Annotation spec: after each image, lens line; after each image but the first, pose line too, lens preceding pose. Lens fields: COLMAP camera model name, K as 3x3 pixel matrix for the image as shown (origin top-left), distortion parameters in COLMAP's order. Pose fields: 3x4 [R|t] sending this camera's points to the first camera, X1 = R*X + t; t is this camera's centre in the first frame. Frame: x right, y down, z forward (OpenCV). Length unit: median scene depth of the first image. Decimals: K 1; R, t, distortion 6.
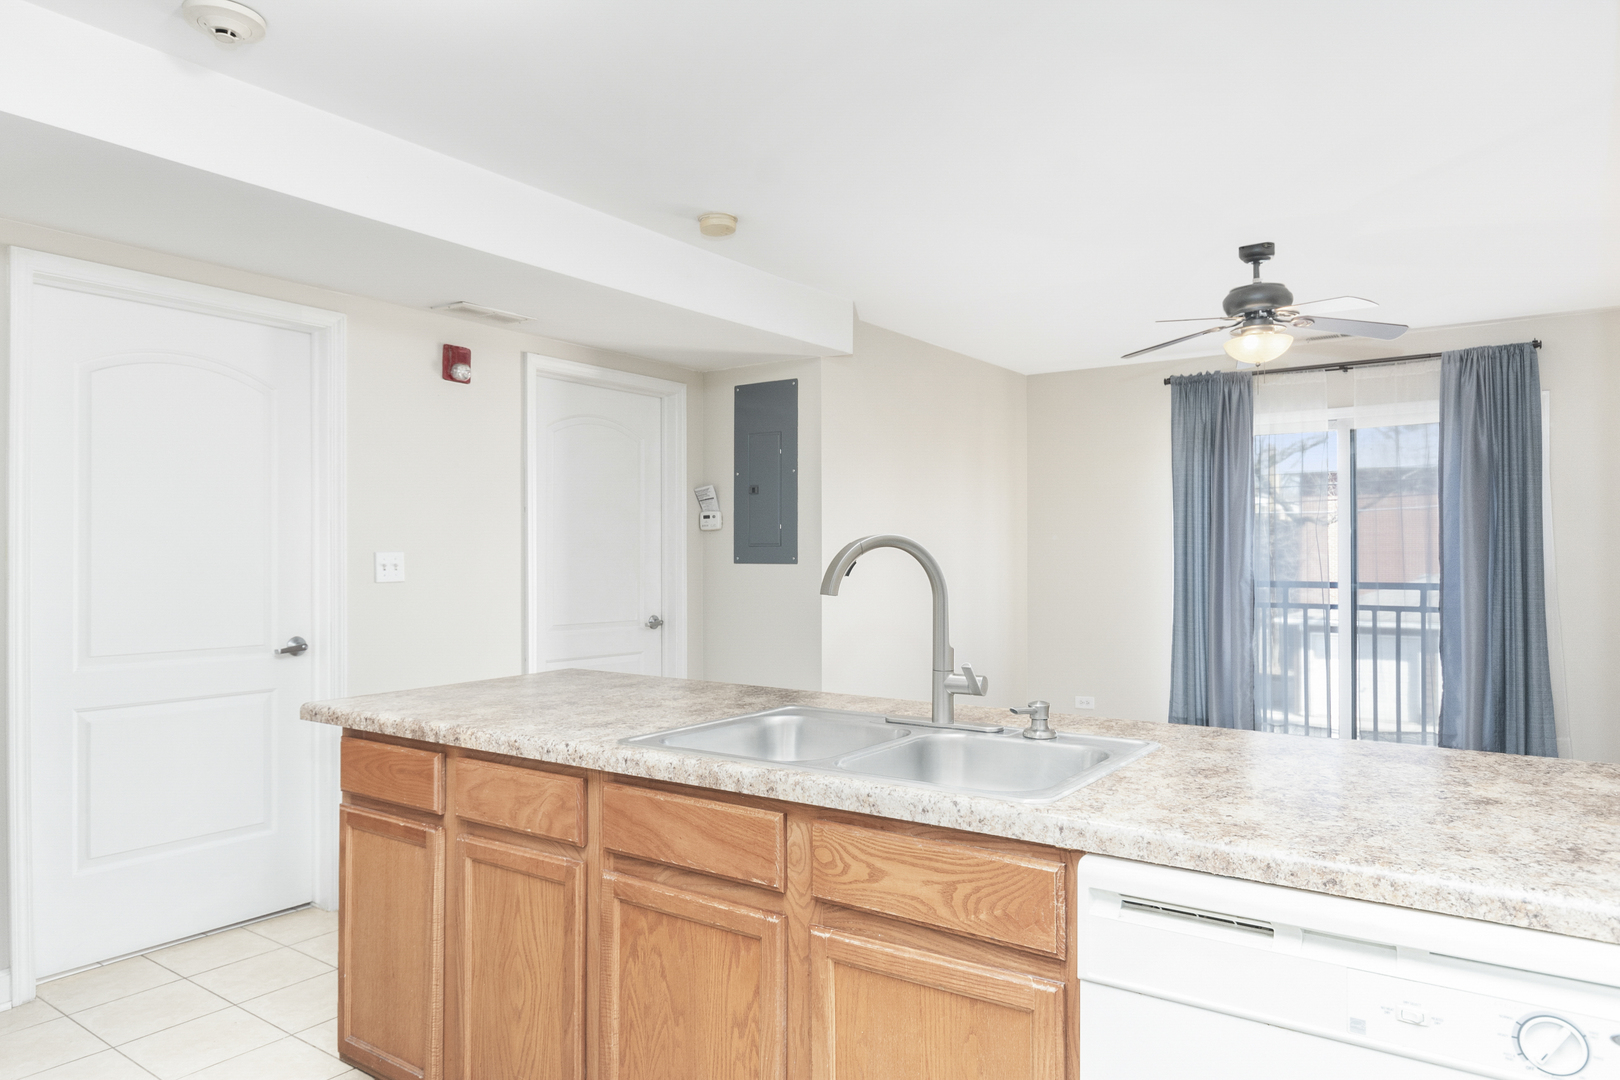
lens RADIAL K [[1018.9, 0, 813.8], [0, 1018.9, 538.8], [0, 0, 1]] dist [0.002989, -0.000083]
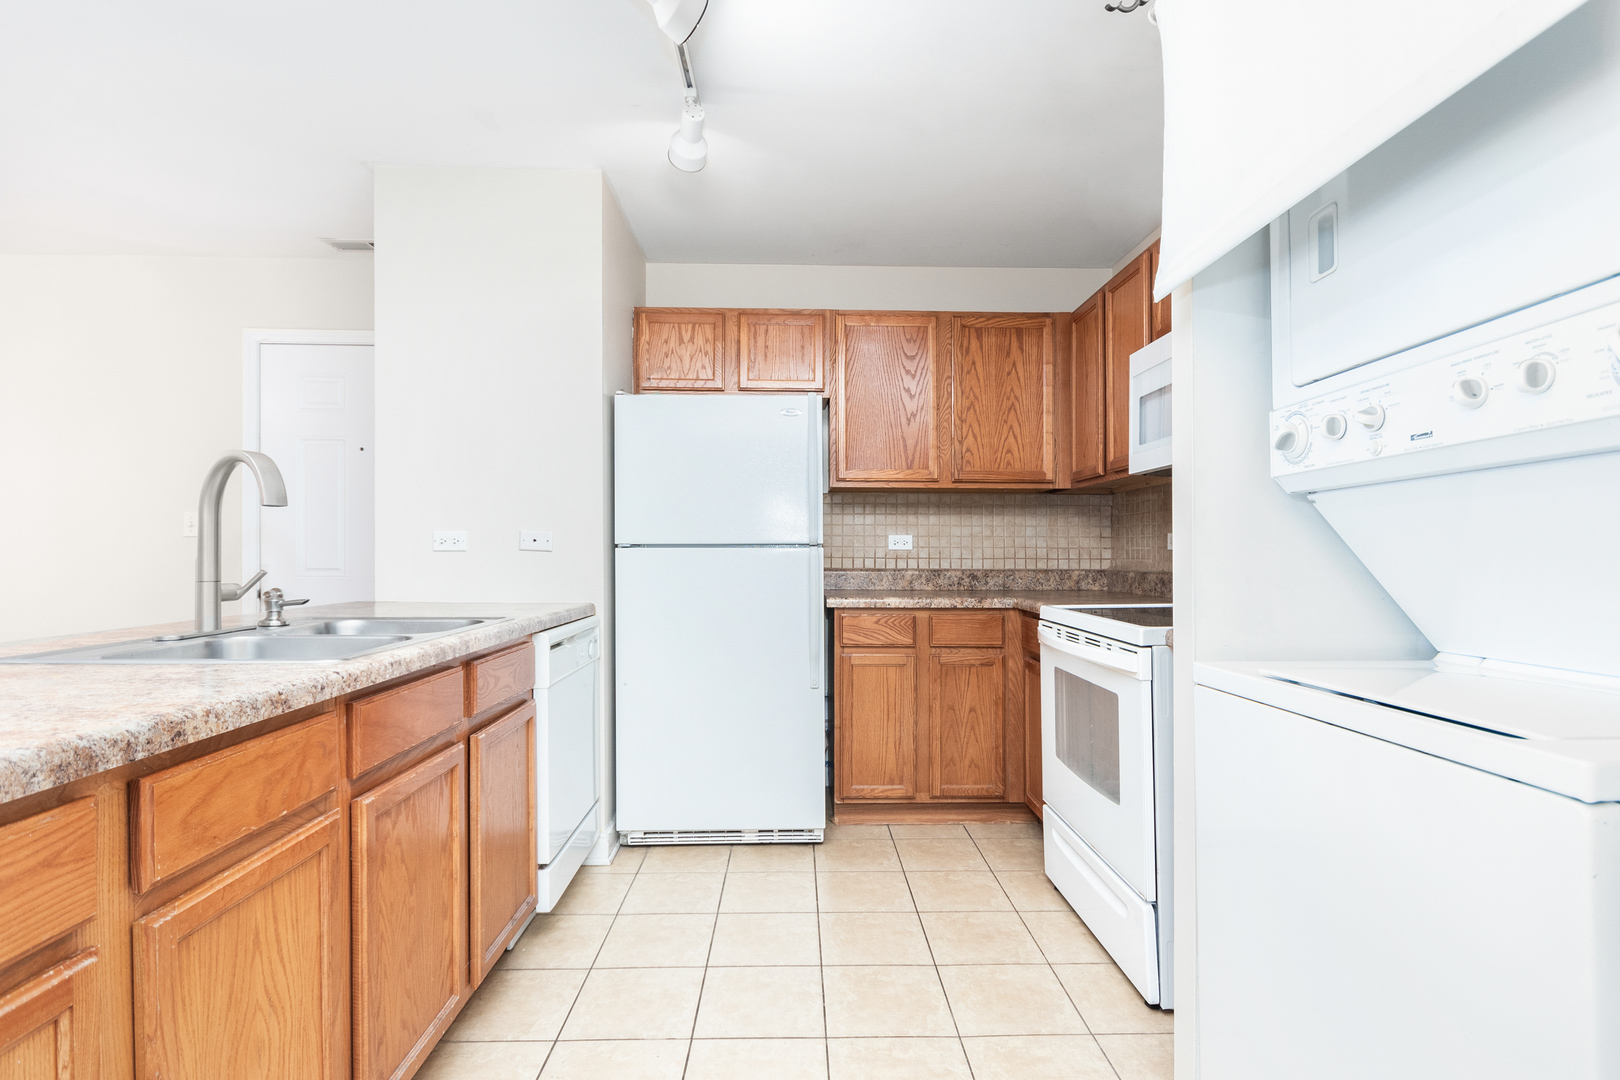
lens RADIAL K [[802.4, 0, 812.0], [0, 802.4, 549.5], [0, 0, 1]] dist [-0.001987, -0.000088]
pose [[-0.588428, 0.009156, 0.808498, -0.951010], [-0.000171, 0.999934, -0.011448, 0.105062], [-0.808549, -0.006875, -0.588388, 1.024322]]
